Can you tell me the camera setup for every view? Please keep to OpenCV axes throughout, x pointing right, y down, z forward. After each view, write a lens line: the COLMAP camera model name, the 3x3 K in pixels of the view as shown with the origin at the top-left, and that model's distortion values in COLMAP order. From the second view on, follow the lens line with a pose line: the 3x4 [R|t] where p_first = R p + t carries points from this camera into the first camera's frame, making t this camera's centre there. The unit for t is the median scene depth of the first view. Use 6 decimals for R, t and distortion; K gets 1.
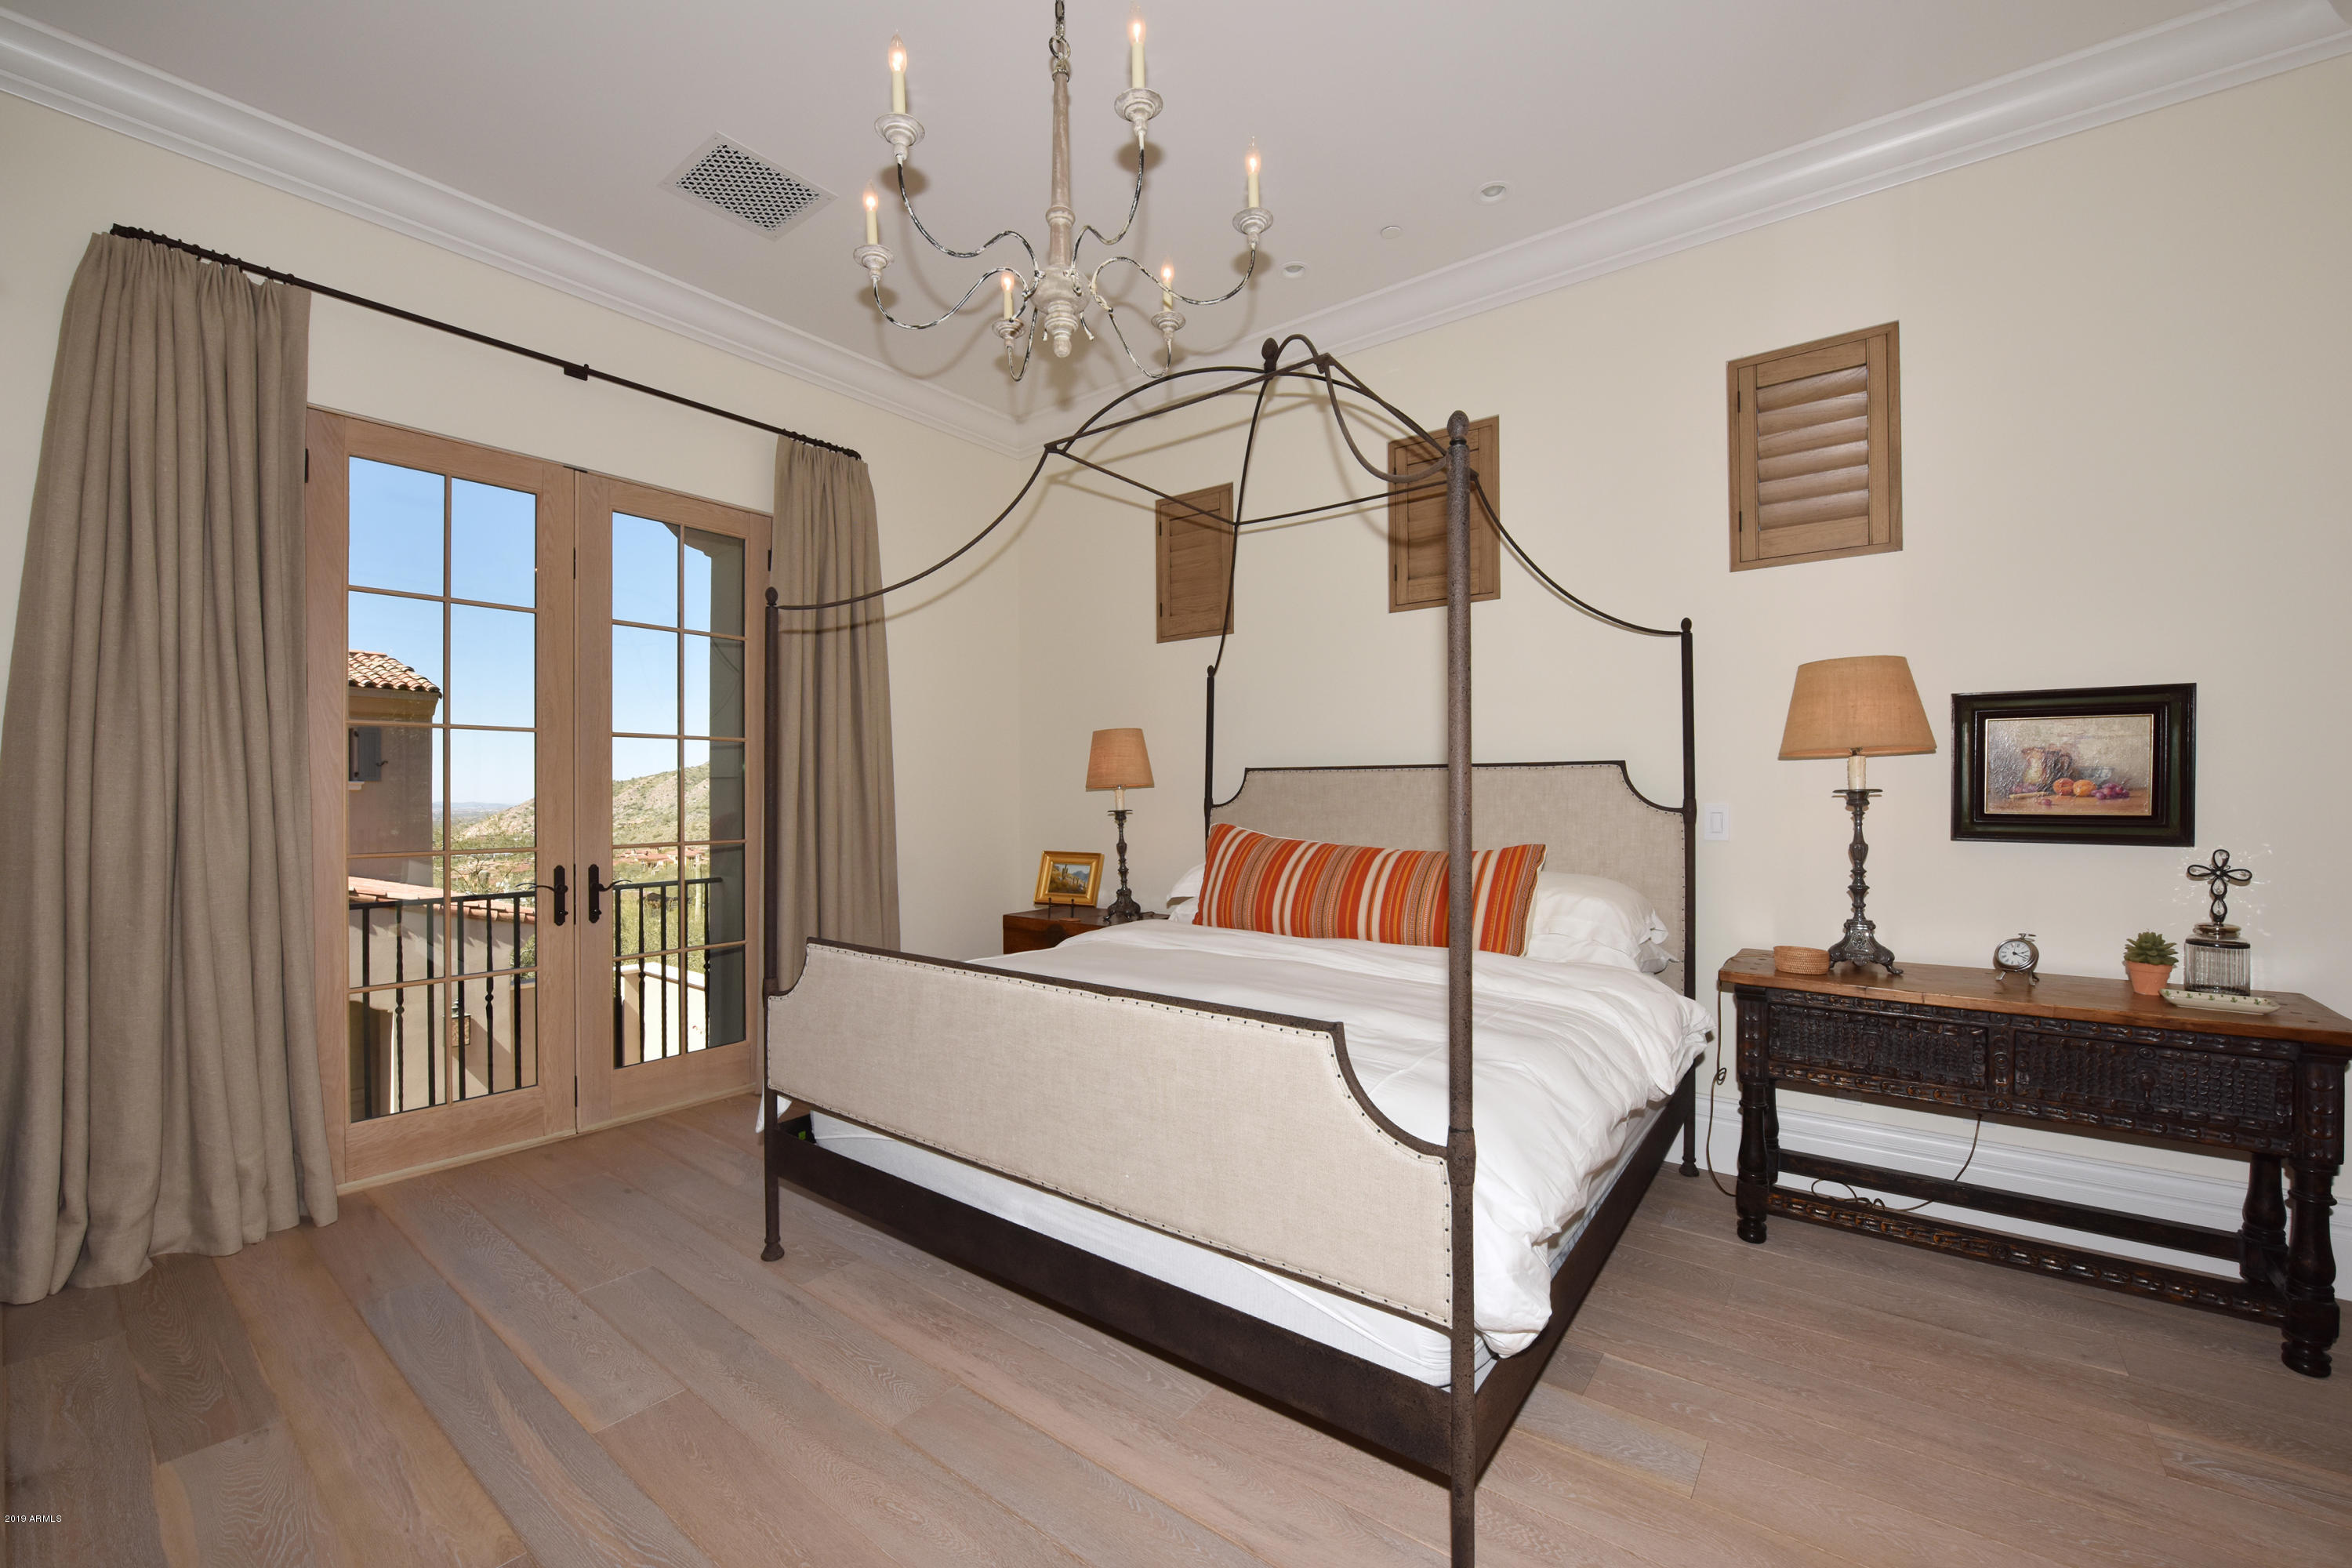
lens RADIAL K [[950.8, 0, 1169.0], [0, 950.8, 784.9], [0, 0, 1]] dist [-0.000947, -0.000078]
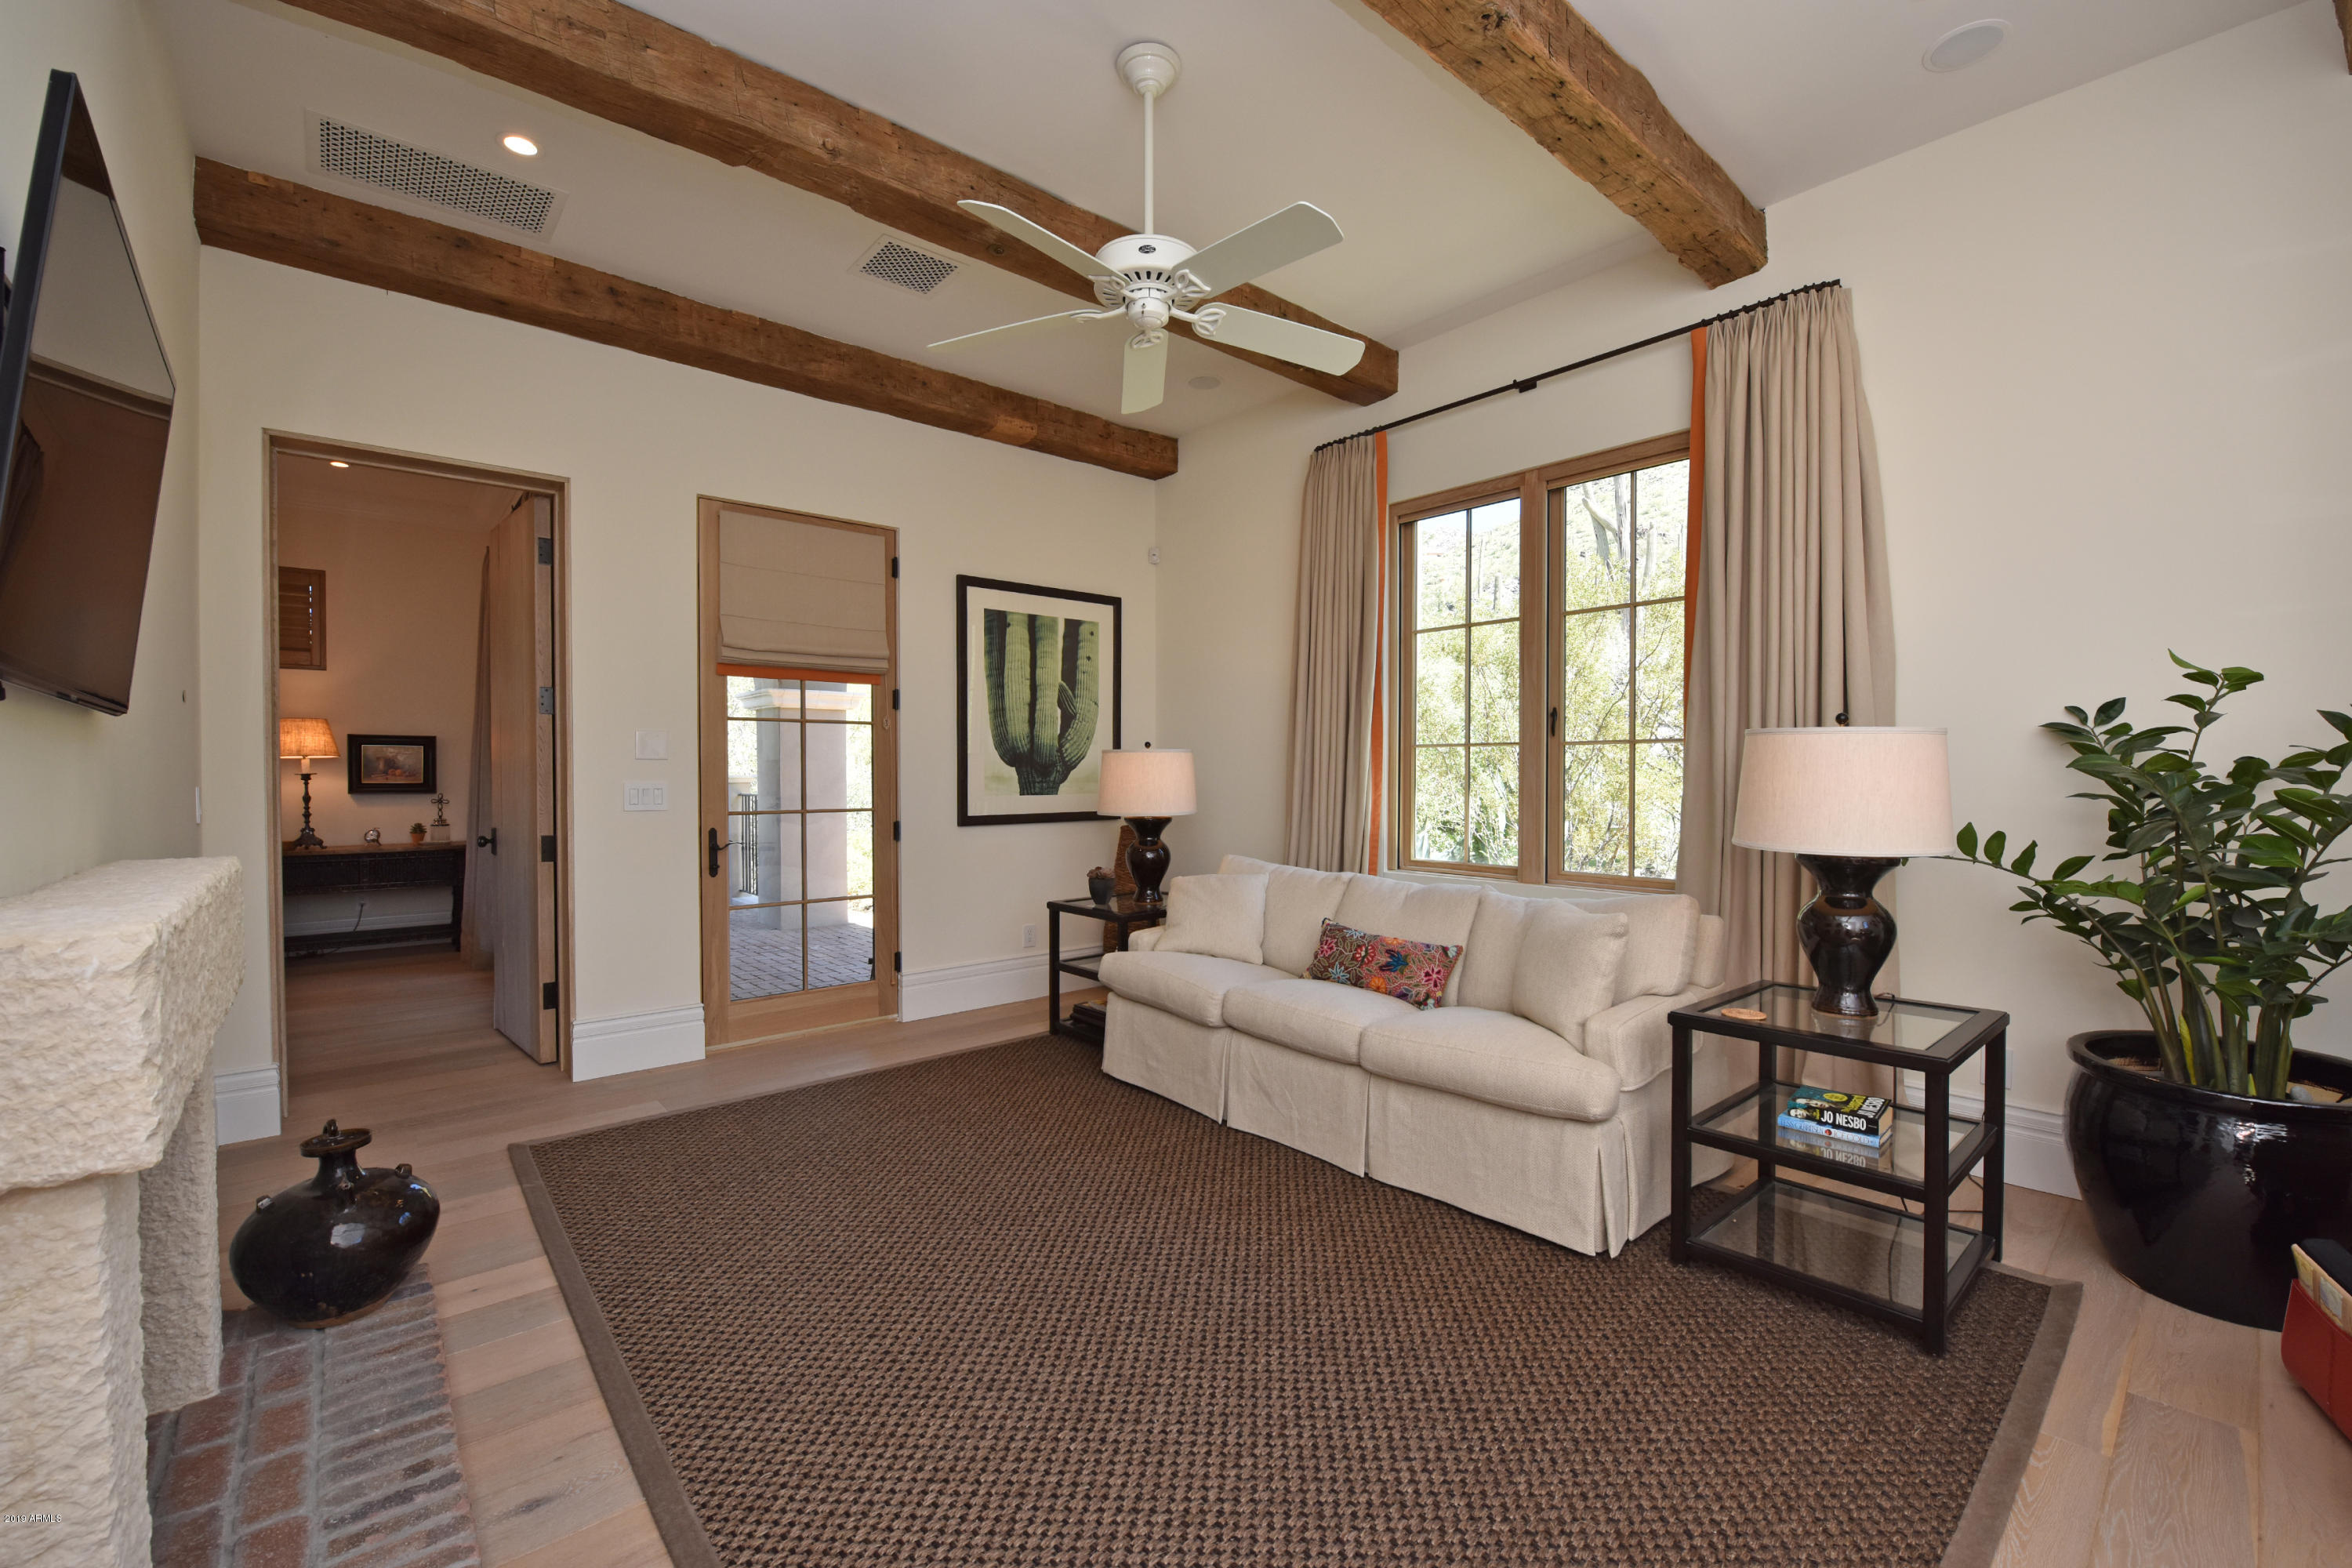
lens RADIAL K [[950.8, 0, 1171.2], [0, 950.8, 783.8], [0, 0, 1]] dist [-0.000947, -0.000078]
pose [[0.193095, -0.005548, 0.981164, -1.223790], [-0.001033, 0.999982, 0.005858, 0.016847], [-0.981180, -0.002145, 0.193086, -1.627610]]
